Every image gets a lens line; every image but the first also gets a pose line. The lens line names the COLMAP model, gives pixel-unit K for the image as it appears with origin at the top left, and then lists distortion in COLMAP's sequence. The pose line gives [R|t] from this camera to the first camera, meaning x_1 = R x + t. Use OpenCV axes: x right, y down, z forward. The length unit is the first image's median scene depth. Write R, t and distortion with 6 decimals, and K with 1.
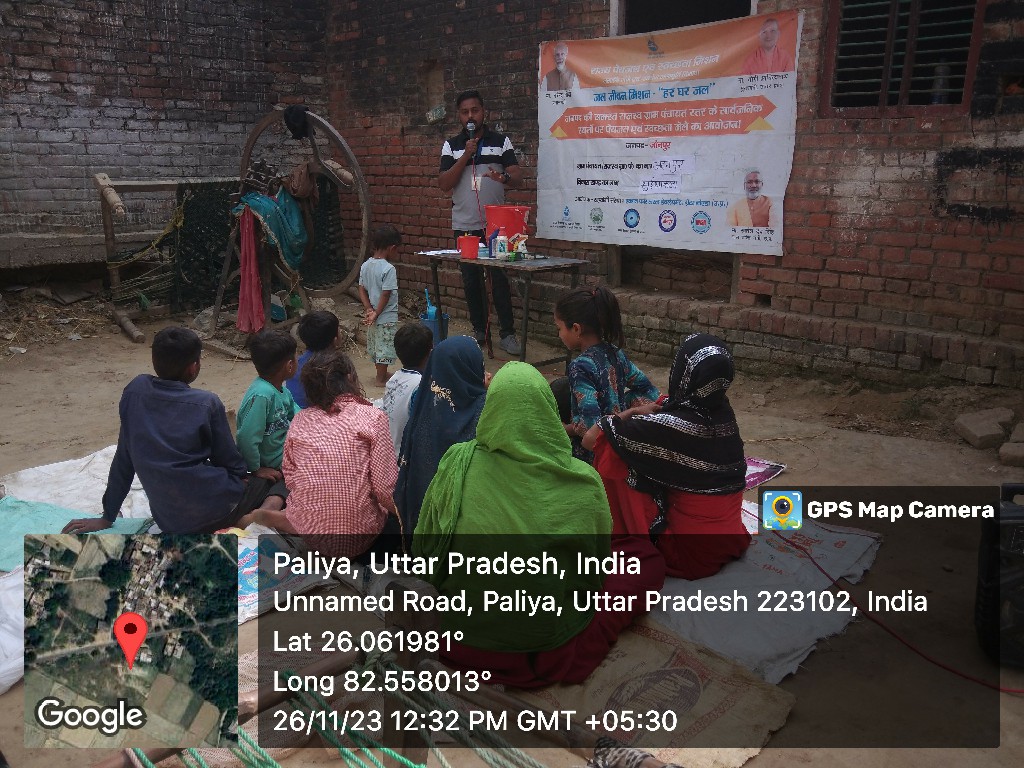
lens RADIAL K [[849.5, 0, 501.3], [0, 849.5, 389.1], [0, 0, 1]] dist [0.032521, -0.102988]
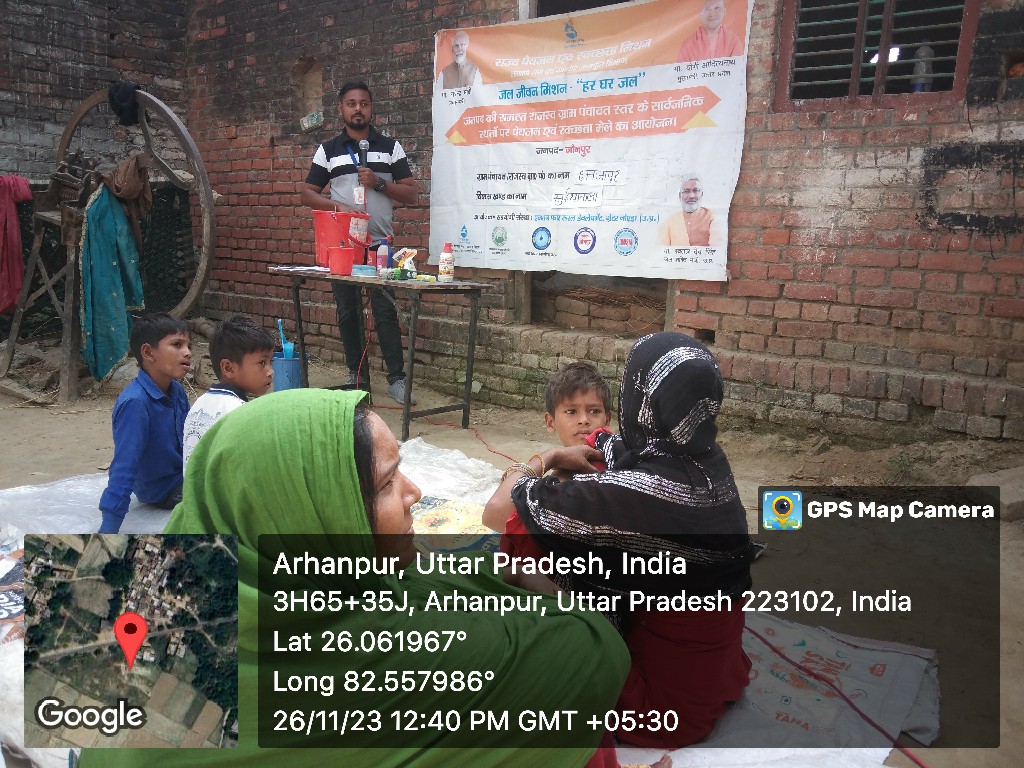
lens RADIAL K [[849.5, 0, 503.2], [0, 849.5, 388.1], [0, 0, 1]] dist [0.032521, -0.102988]
pose [[0.992709, 0.016761, 0.119361, 0.021466], [-0.006570, 0.996337, -0.085265, 0.015957], [-0.120353, 0.083859, 0.989183, 0.237675]]
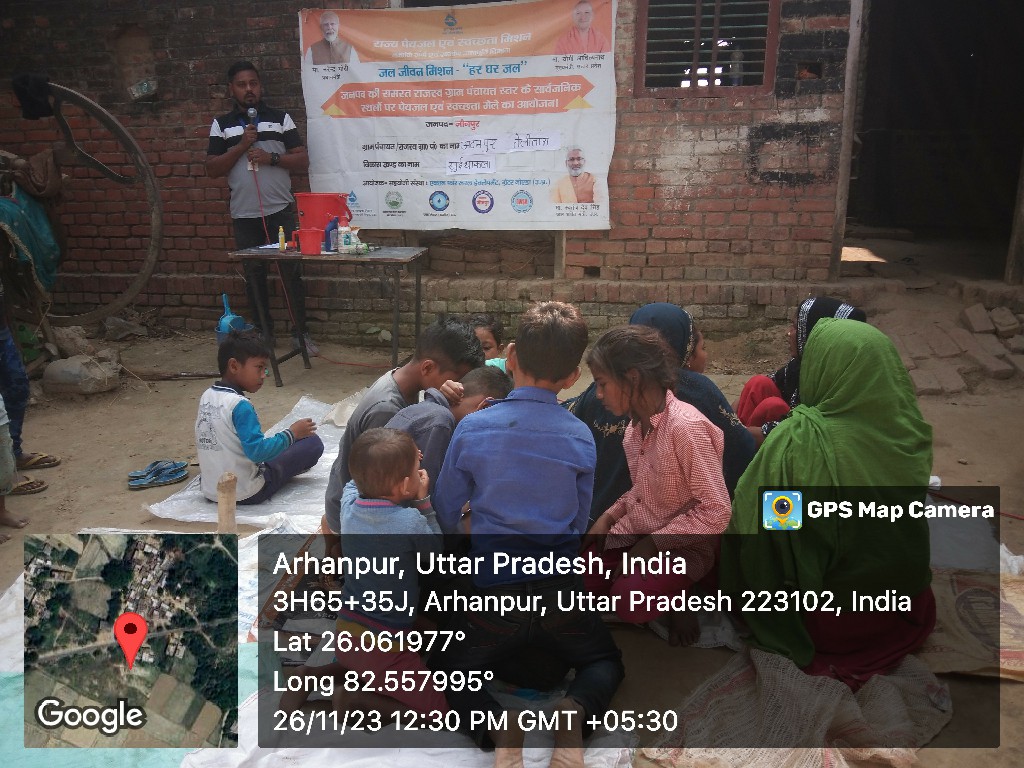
lens RADIAL K [[849.5, 0, 504.1], [0, 849.5, 392.0], [0, 0, 1]] dist [0.032521, -0.102988]
pose [[0.825893, -0.169893, 0.537622, -0.397672], [0.160280, 0.984928, 0.065024, -0.045809], [-0.540566, 0.032467, 0.840675, 0.186729]]
